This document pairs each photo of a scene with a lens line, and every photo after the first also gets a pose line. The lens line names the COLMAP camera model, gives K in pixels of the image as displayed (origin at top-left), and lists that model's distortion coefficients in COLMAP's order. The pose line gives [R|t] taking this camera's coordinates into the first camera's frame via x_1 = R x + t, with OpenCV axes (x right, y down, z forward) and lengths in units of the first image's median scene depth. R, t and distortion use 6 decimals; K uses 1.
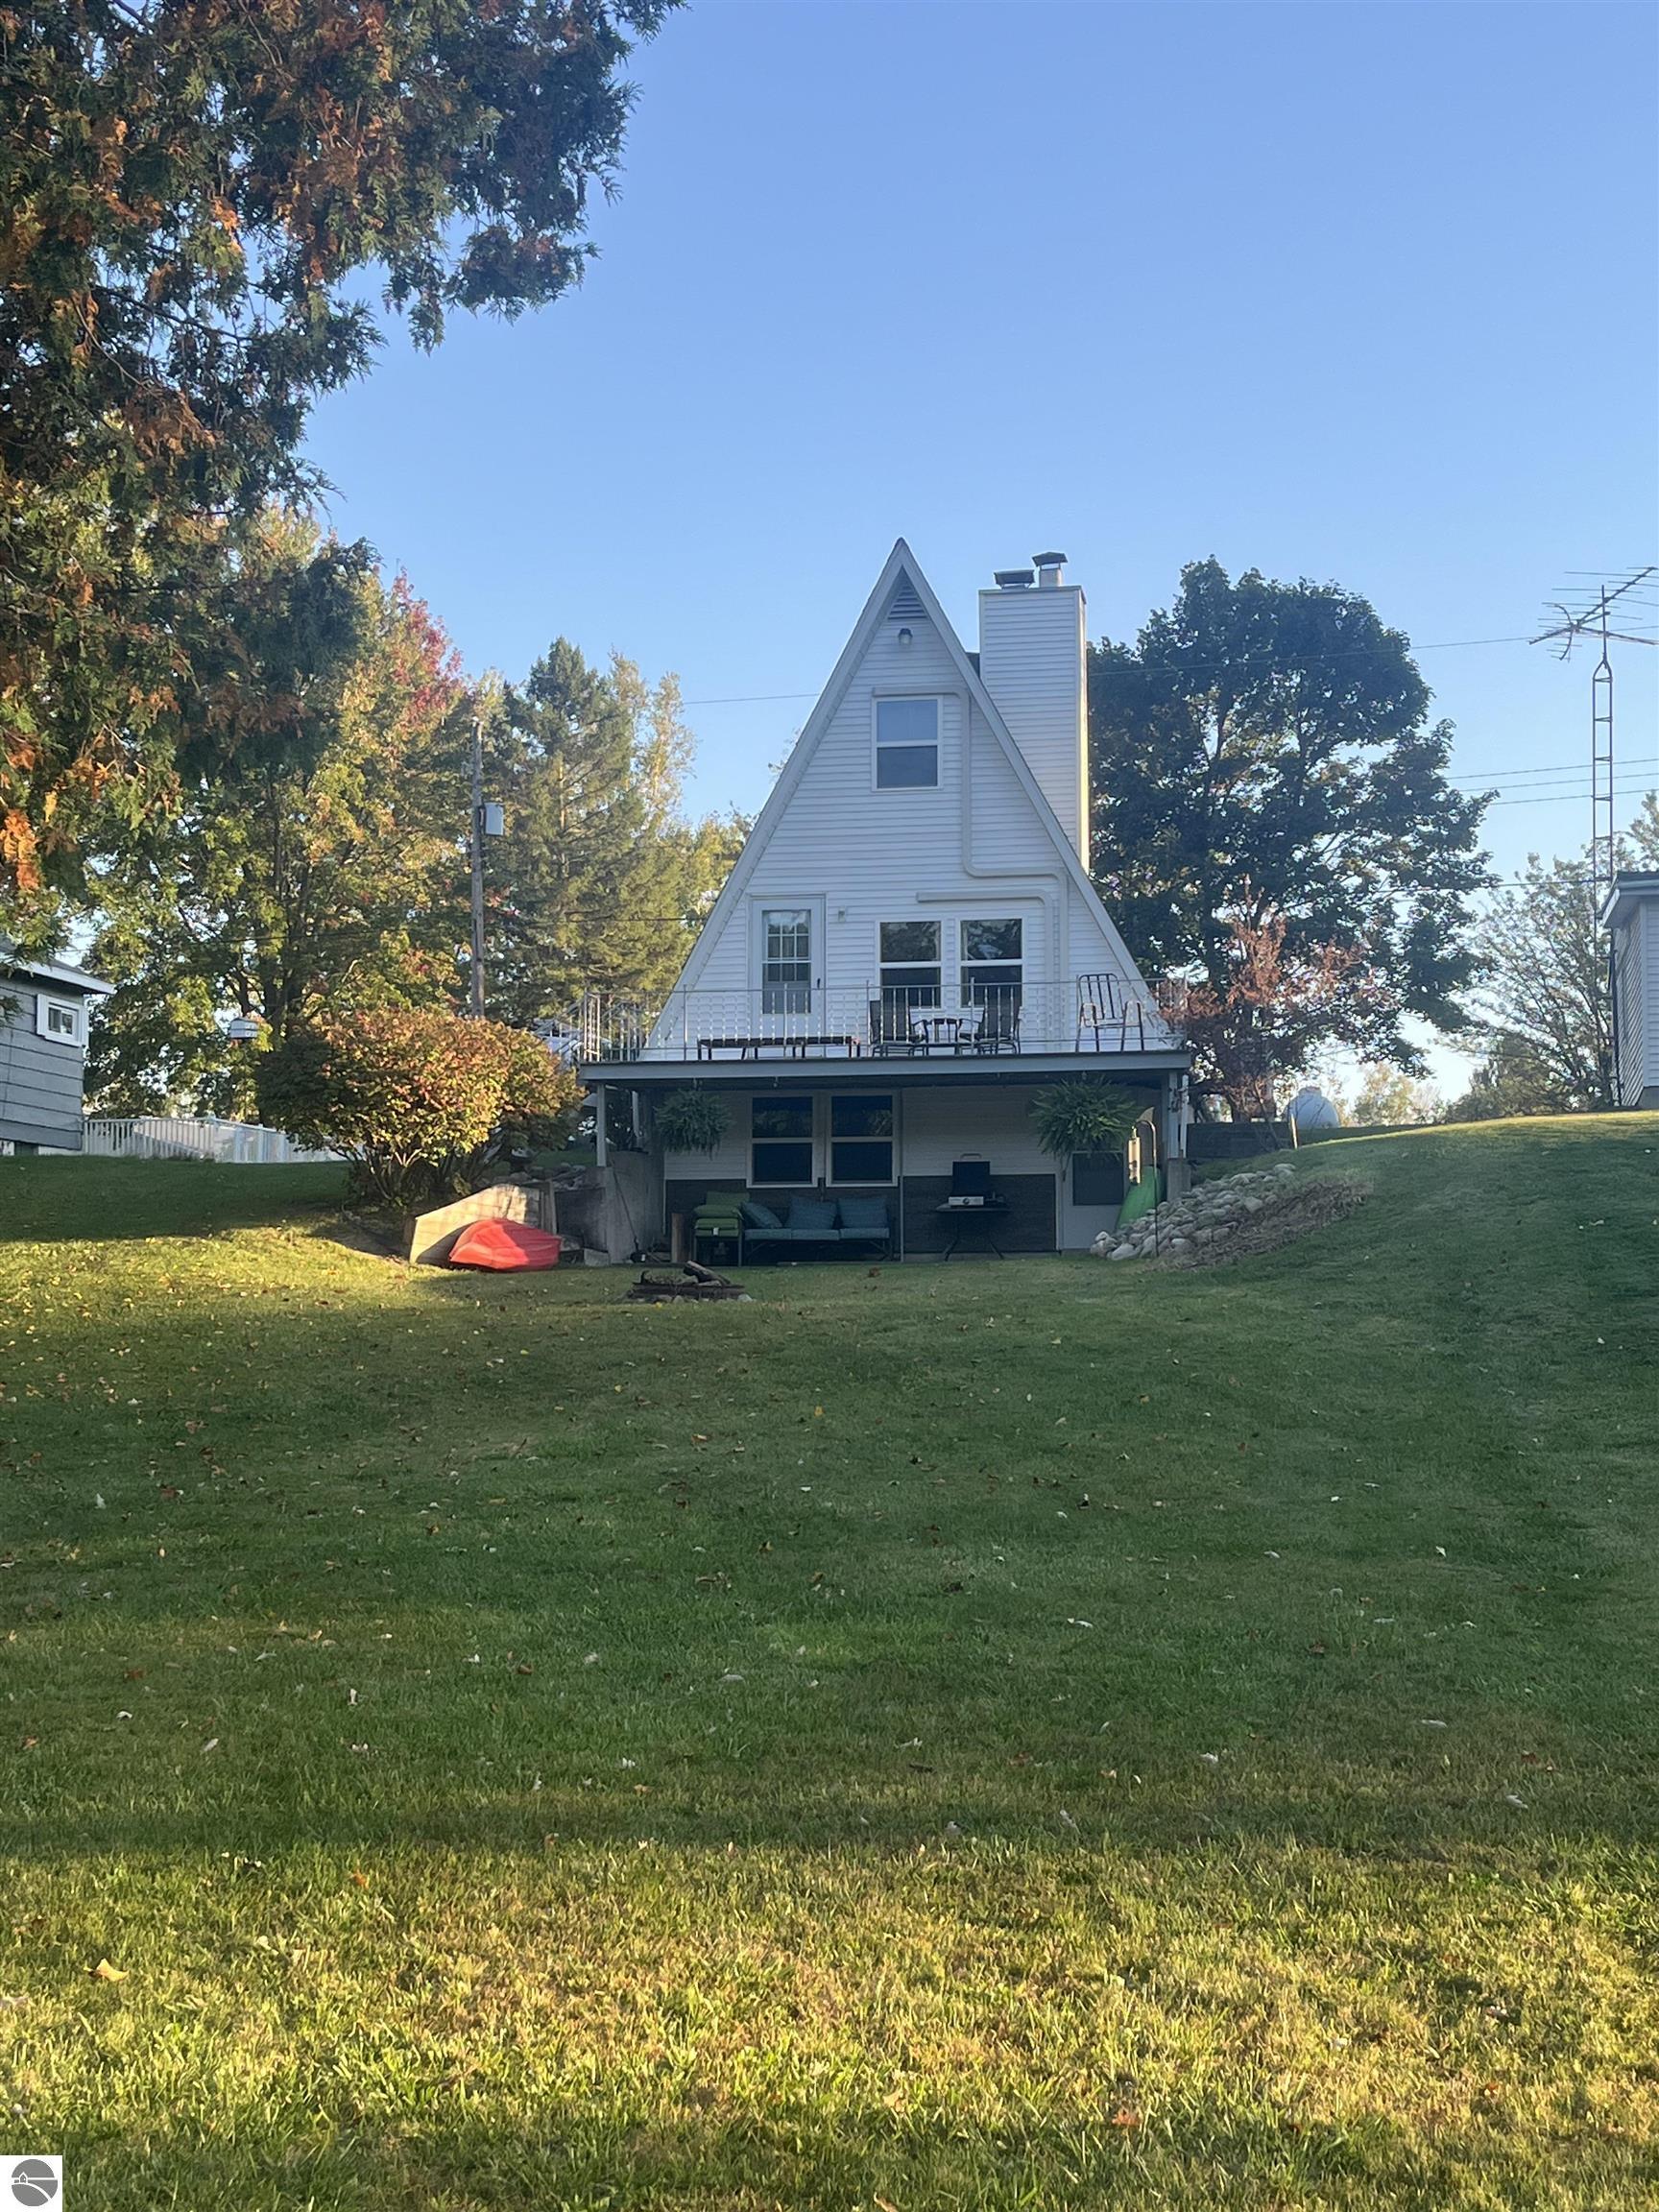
lens RADIAL K [[2947.6, 0, 824.4], [0, 2947.6, 1115.0], [0, 0, 1]] dist [0.023252, 0.000000]
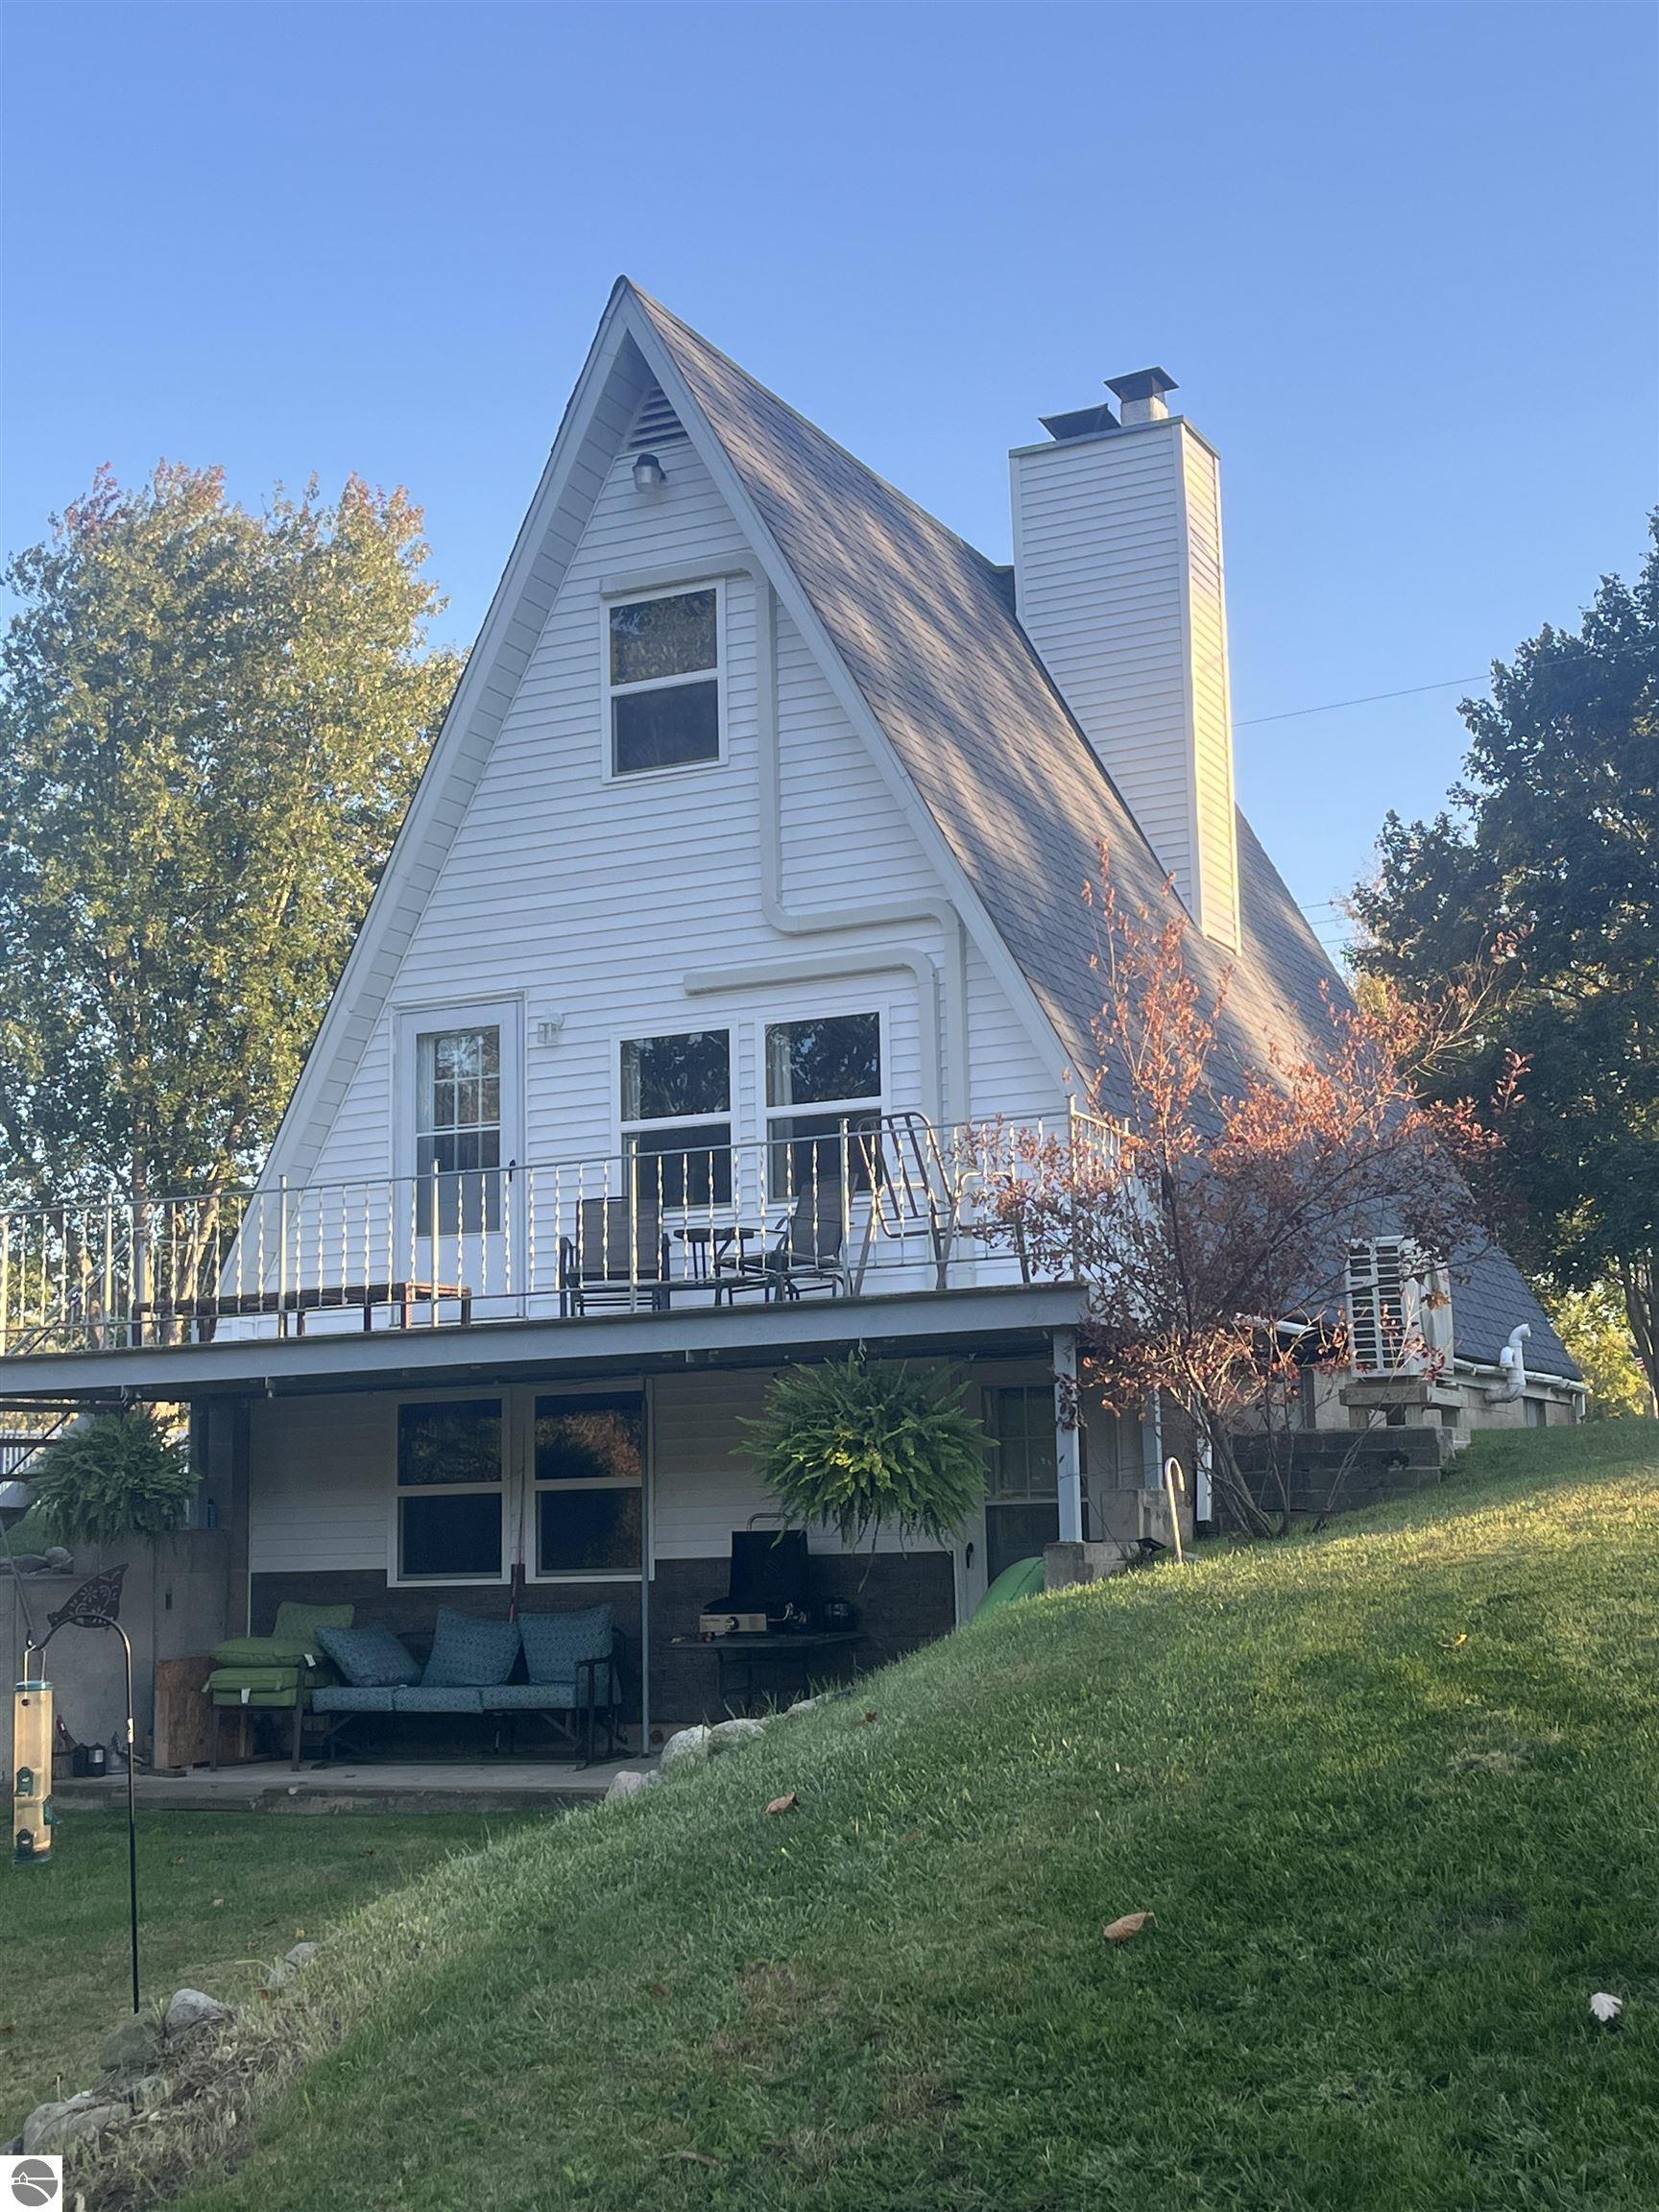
lens RADIAL K [[2842.6, 0, 832.5], [0, 2842.6, 1103.4], [0, 0, 1]] dist [0.091652, 0.000000]
pose [[0.960656, -0.065029, -0.270021, 0.182539], [0.045860, 0.995998, -0.076710, -0.016383], [0.273929, 0.061309, 0.959794, 0.550816]]
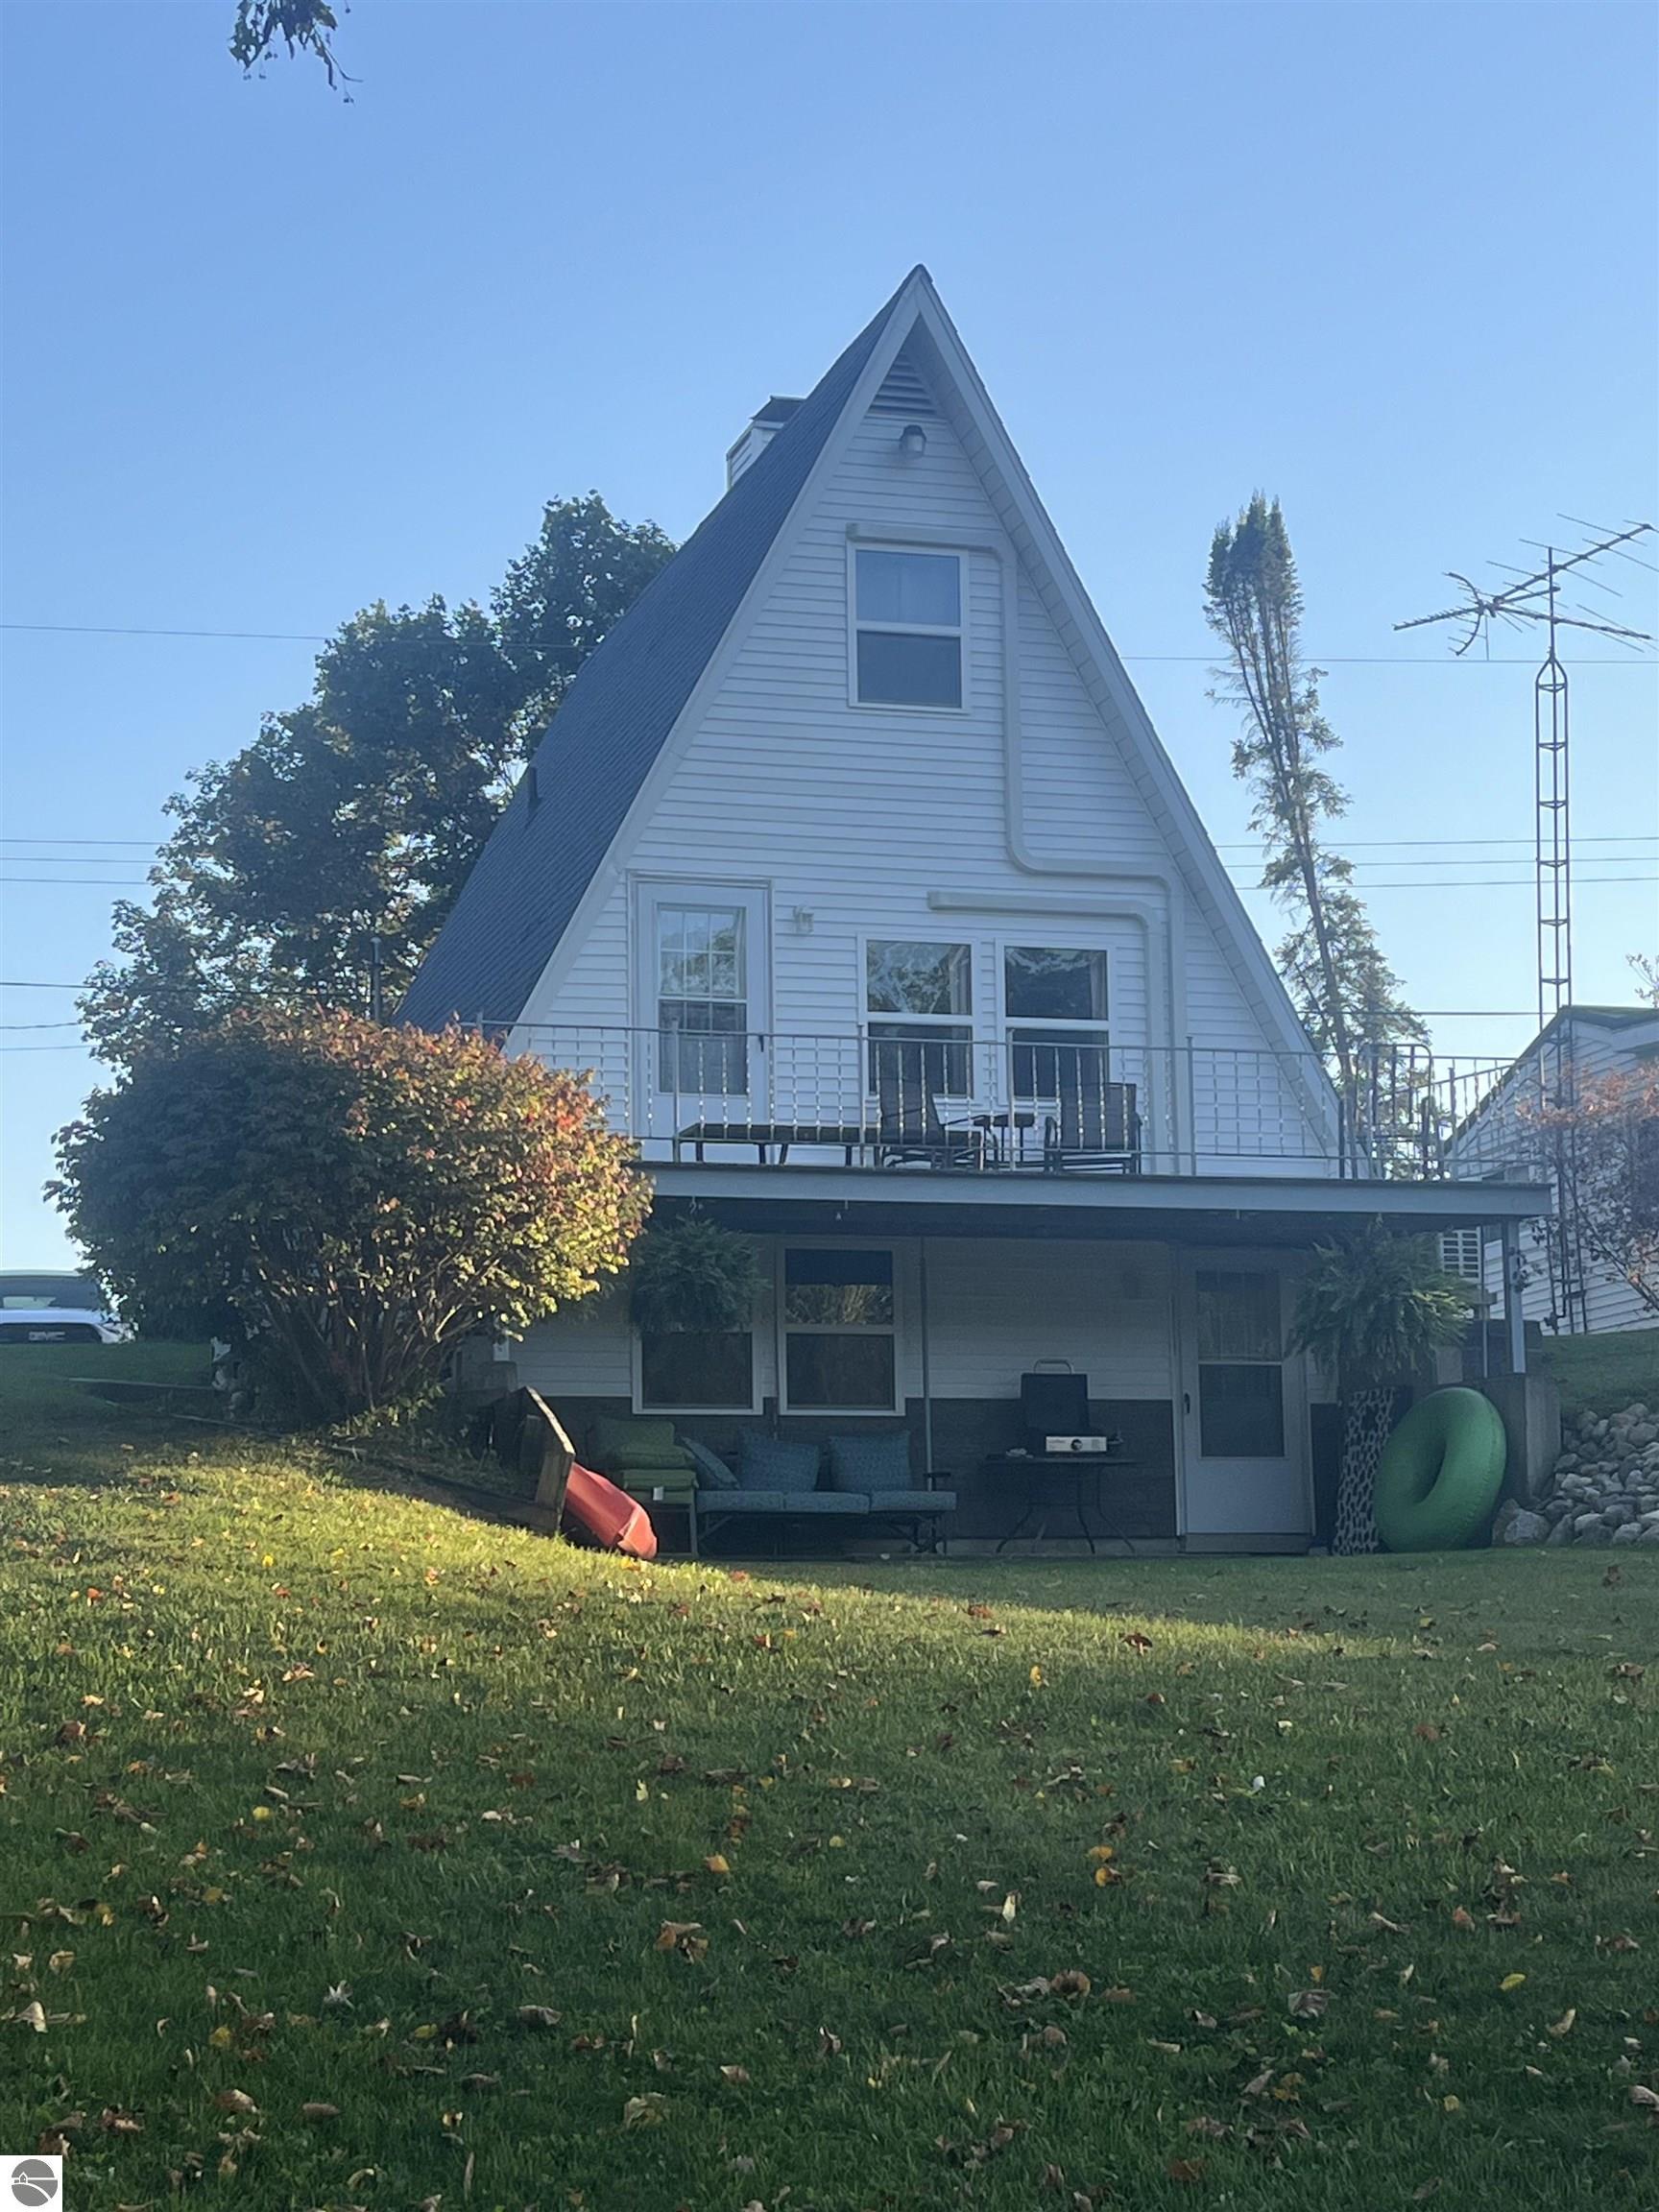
lens RADIAL K [[3750.2, 0, 829.9], [0, 3750.2, 1099.1], [0, 0, 1]] dist [0.124218, 0.000000]
pose [[0.900187, 0.057929, 0.431634, -0.291585], [-0.025261, 0.996391, -0.081042, 0.022226], [-0.434771, 0.062049, 0.898401, 0.369770]]
